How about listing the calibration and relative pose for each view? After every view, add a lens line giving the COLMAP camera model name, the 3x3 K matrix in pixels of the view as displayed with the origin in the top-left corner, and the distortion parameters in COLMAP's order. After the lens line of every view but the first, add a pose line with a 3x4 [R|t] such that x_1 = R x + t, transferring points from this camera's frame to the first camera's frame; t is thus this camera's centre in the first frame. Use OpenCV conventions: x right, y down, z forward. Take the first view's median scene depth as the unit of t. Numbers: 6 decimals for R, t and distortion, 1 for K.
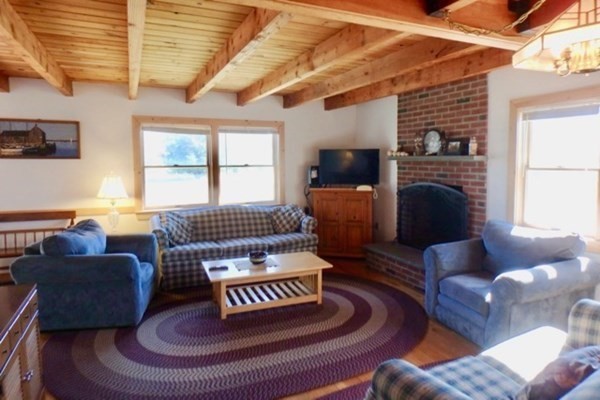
lens RADIAL K [[386.8, 0, 300.0], [0, 386.8, 200.0], [0, 0, 1]] dist [-0.001912, 0.000096]
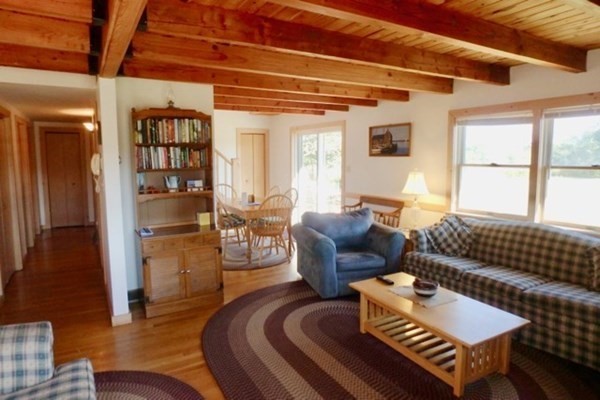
lens RADIAL K [[386.8, 0, 300.0], [0, 386.8, 200.0], [0, 0, 1]] dist [-0.001912, 0.000096]
pose [[0.105374, 0.108460, -0.988500, 0.481488], [-0.110873, 0.989118, 0.096709, -0.051691], [0.988233, 0.099407, 0.116252, 0.534556]]
